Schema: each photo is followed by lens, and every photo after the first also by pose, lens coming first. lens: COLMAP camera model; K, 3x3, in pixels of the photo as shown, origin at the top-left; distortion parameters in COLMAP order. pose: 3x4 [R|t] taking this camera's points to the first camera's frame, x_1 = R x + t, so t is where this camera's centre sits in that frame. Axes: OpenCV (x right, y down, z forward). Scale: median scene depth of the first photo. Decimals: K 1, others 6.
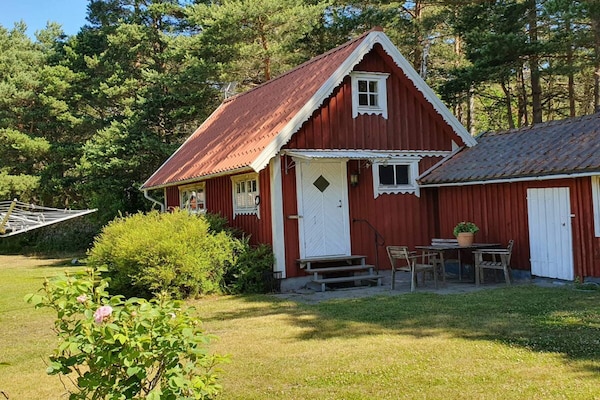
lens RADIAL K [[665.3, 0, 300.0], [0, 665.3, 200.0], [0, 0, 1]] dist [0.070297, -0.037120]
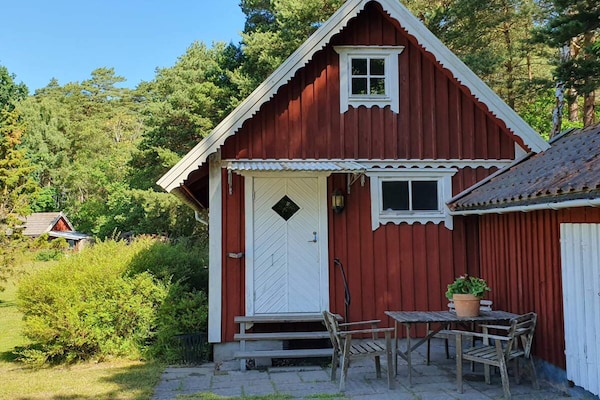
lens RADIAL K [[665.3, 0, 300.0], [0, 665.3, 200.0], [0, 0, 1]] dist [0.070297, -0.037120]
pose [[0.939312, 0.007069, -0.342991, 0.272574], [-0.015934, 0.999608, -0.023035, -0.016337], [0.342693, 0.027103, 0.939056, 0.335433]]
